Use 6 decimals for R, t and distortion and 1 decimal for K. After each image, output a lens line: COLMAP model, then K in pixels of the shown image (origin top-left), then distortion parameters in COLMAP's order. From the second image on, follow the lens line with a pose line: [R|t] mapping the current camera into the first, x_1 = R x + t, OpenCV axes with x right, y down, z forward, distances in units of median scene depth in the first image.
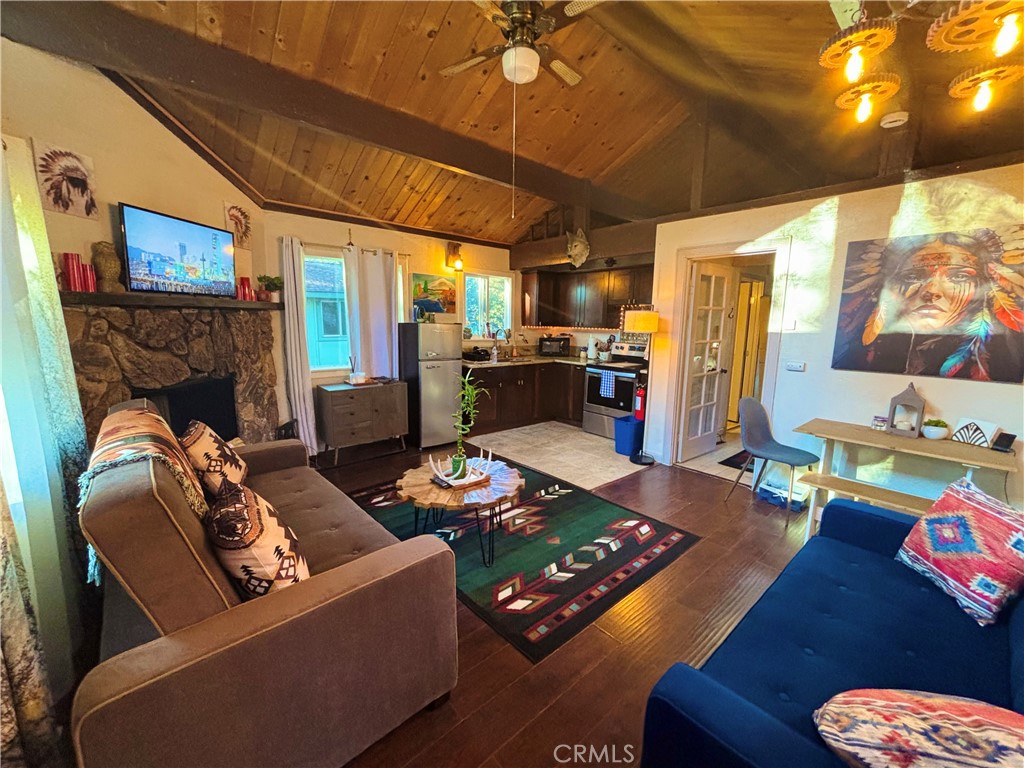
lens RADIAL K [[412.3, 0, 510.1], [0, 412.3, 384.1], [0, 0, 1]] dist [-0.002790, 0.000204]
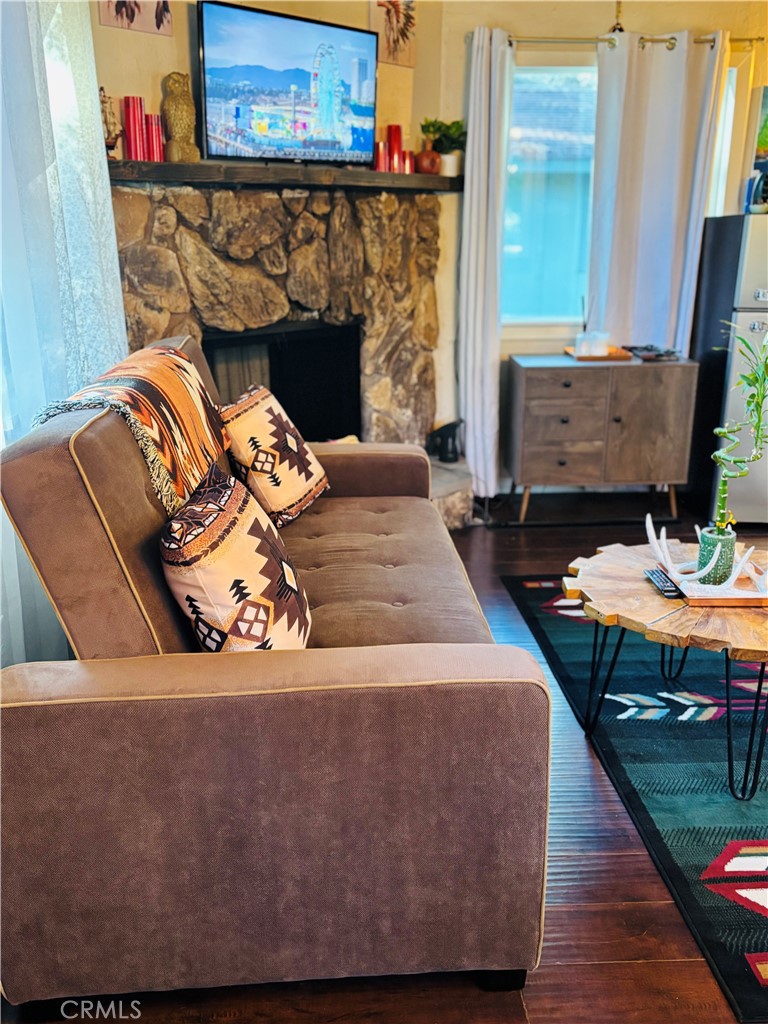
lens RADIAL K [[949.1, 0, 381.8], [0, 949.1, 519.7], [0, 0, 1]] dist [0.019781, 0.000000]
pose [[0.785246, 0.172241, -0.594745, 0.164259], [-0.087623, 0.981776, 0.168638, 0.028931], [0.612953, -0.080309, 0.786028, 0.033826]]
